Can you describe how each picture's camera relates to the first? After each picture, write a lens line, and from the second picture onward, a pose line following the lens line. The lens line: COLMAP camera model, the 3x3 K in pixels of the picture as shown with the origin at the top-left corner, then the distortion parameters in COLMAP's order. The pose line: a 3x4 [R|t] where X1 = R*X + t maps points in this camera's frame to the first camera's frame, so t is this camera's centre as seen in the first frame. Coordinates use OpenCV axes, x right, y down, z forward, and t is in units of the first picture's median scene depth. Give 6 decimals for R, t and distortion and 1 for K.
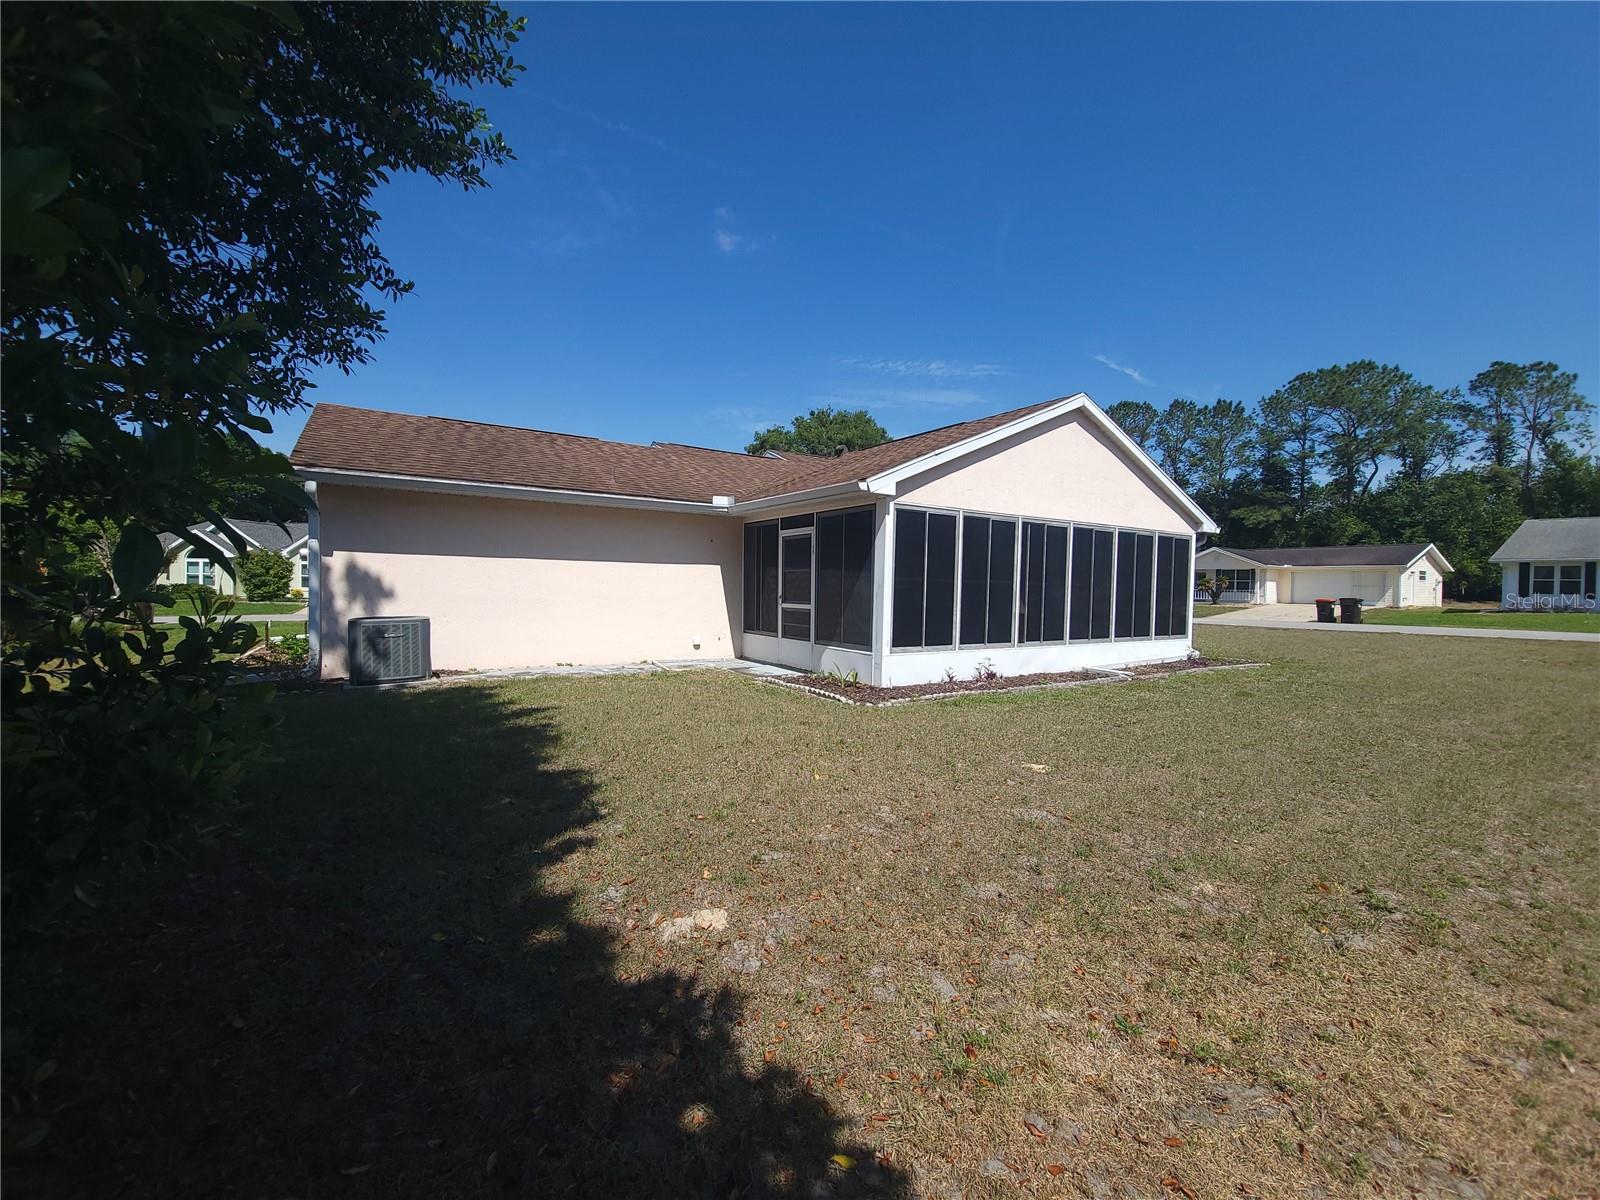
lens RADIAL K [[650.6, 0, 789.6], [0, 650.6, 597.2], [0, 0, 1]] dist [-0.001096, -0.000010]
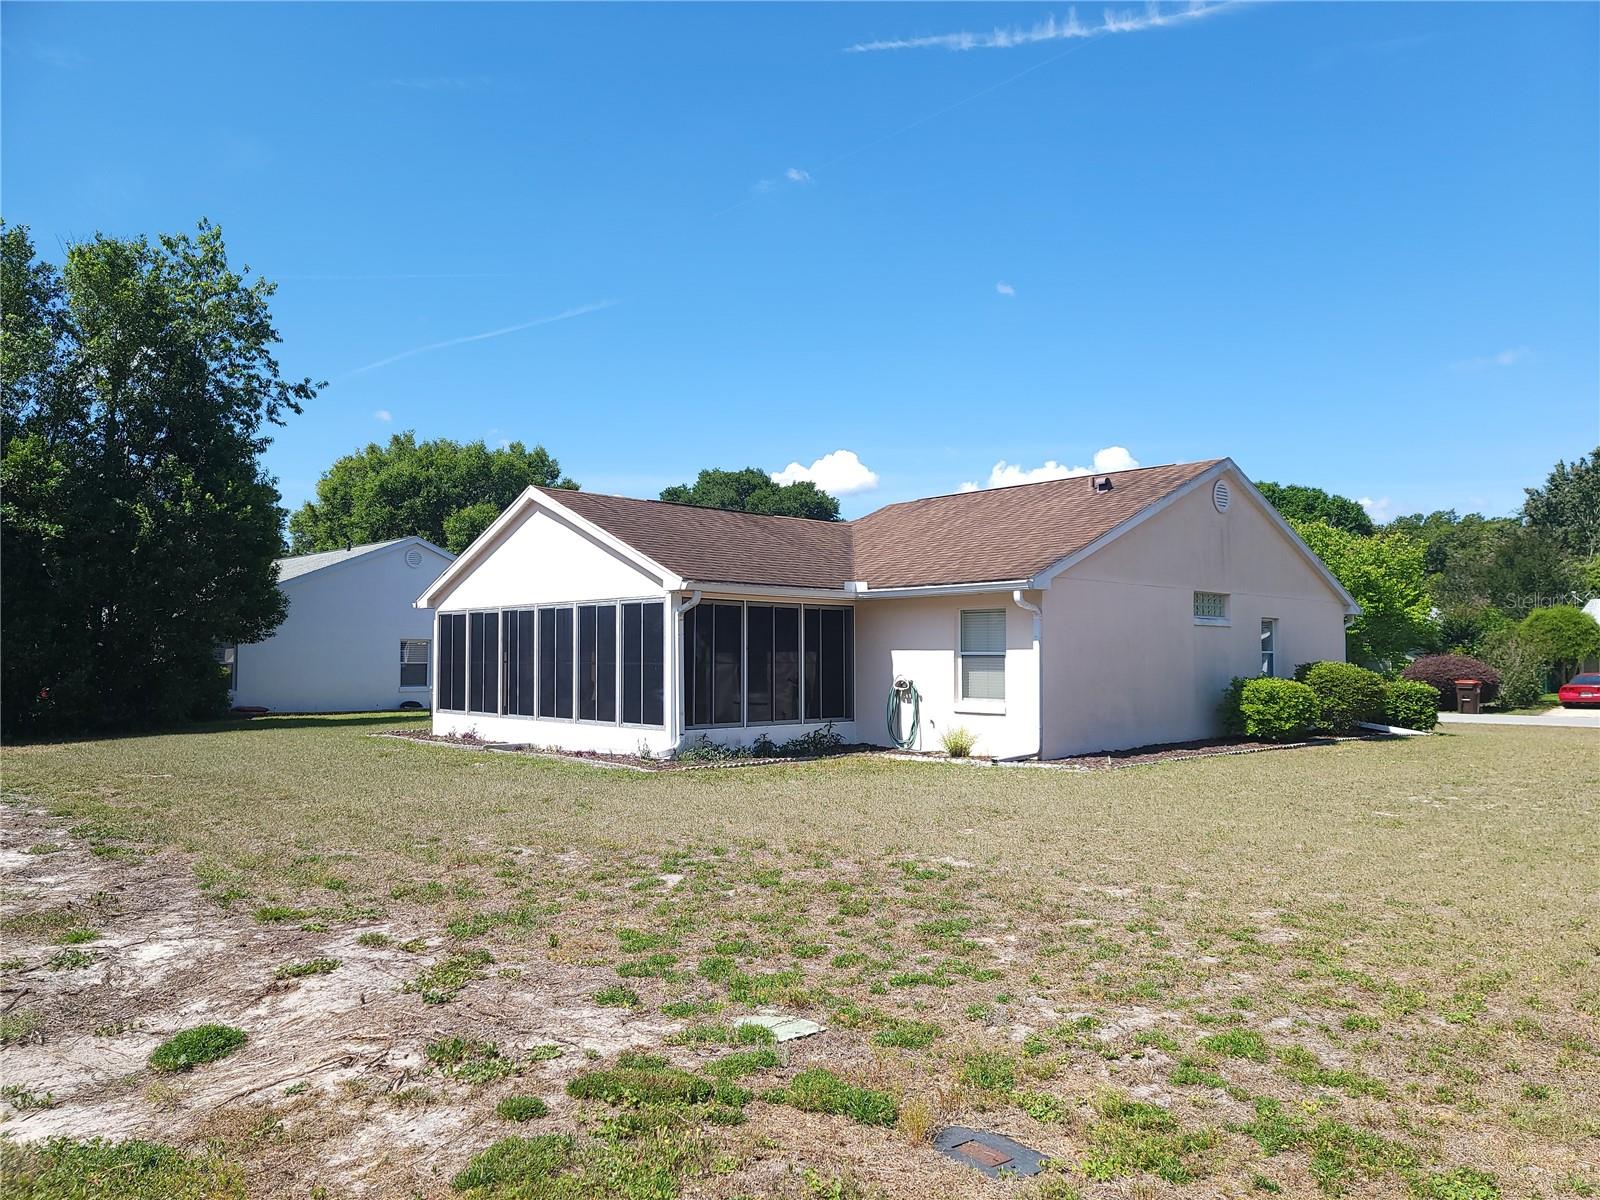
lens RADIAL K [[1097.0, 0, 811.4], [0, 1097.0, 606.9], [0, 0, 1]] dist [0.073608, -0.058321]
pose [[0.211126, -0.055637, -0.975874, 2.589372], [-0.003873, 0.998323, -0.057755, -0.010510], [0.977451, 0.015973, 0.210557, 1.193085]]
